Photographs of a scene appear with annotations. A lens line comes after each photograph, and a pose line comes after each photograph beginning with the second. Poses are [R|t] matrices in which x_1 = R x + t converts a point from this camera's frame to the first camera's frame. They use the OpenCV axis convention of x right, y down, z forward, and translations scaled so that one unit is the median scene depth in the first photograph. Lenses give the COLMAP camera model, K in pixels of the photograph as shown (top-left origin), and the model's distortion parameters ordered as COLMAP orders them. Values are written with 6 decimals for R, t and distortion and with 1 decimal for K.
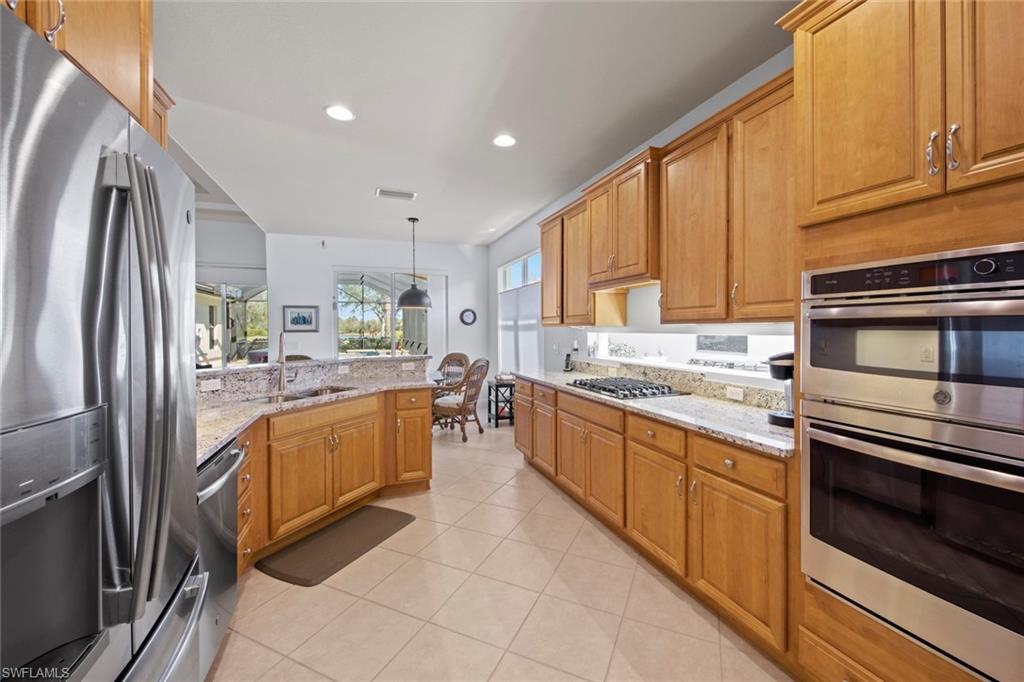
lens RADIAL K [[409.3, 0, 512.8], [0, 409.3, 339.1], [0, 0, 1]] dist [0.001169, -0.001441]
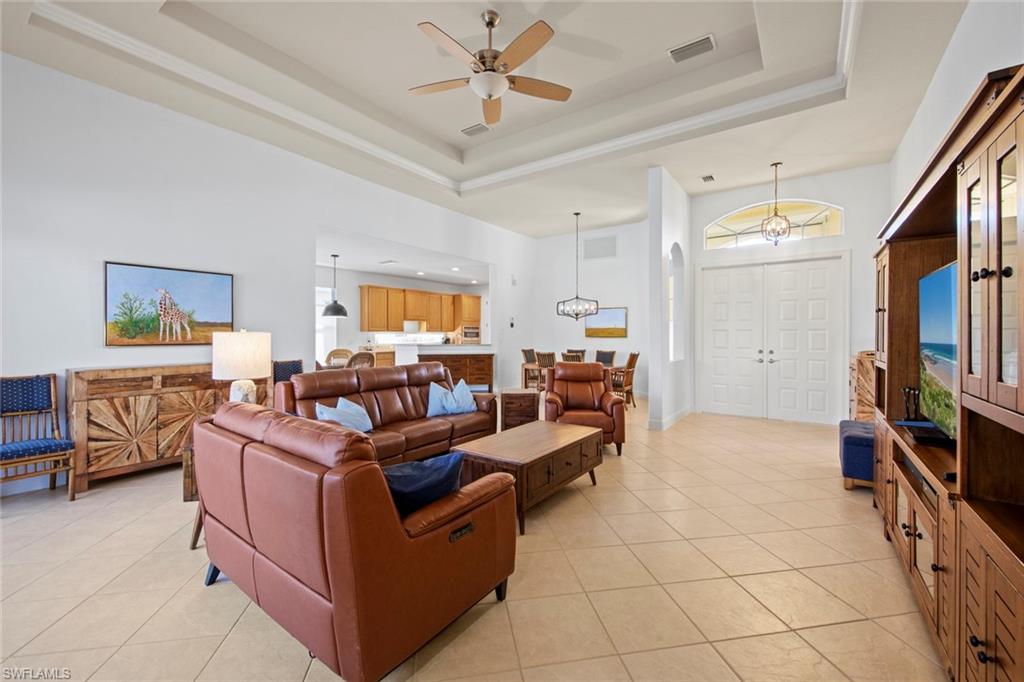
lens RADIAL K [[409.3, 0, 518.7], [0, 409.3, 334.1], [0, 0, 1]] dist [0.001169, -0.001441]
pose [[-0.574801, 0.001962, 0.818291, -1.584256], [0.018557, 0.999771, 0.010638, -0.015613], [-0.818083, 0.021300, -0.574706, 1.146728]]
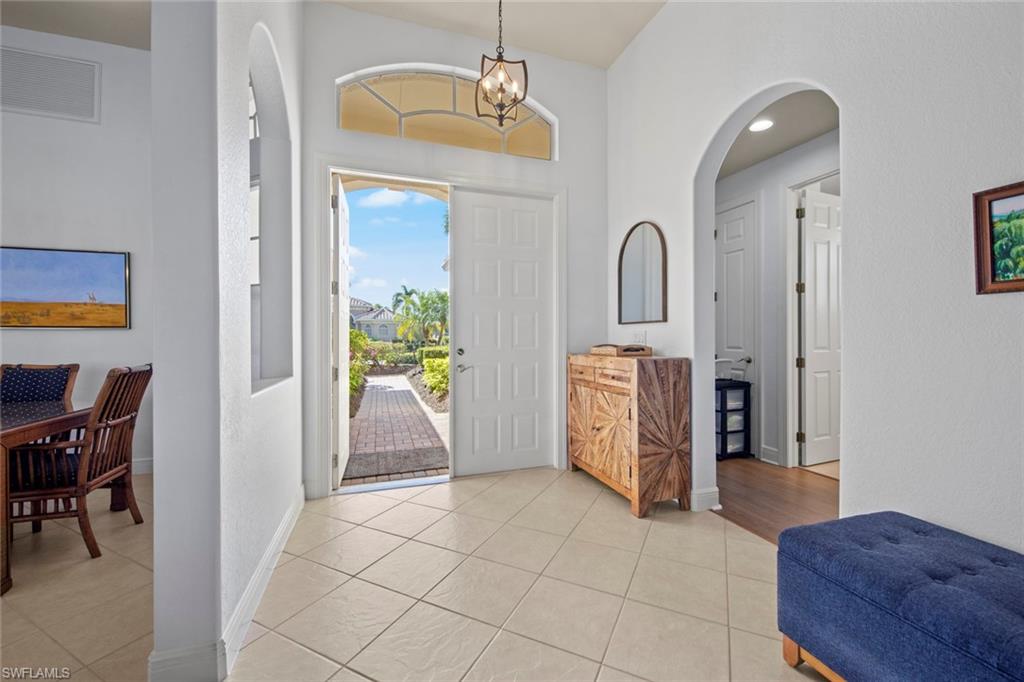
lens RADIAL K [[409.3, 0, 515.6], [0, 409.3, 338.7], [0, 0, 1]] dist [0.001169, -0.001441]
pose [[-0.999581, 0.003191, 0.028781, -1.190761], [0.003949, 0.999646, 0.026292, 0.020769], [-0.028687, 0.026395, -0.999240, 0.578751]]
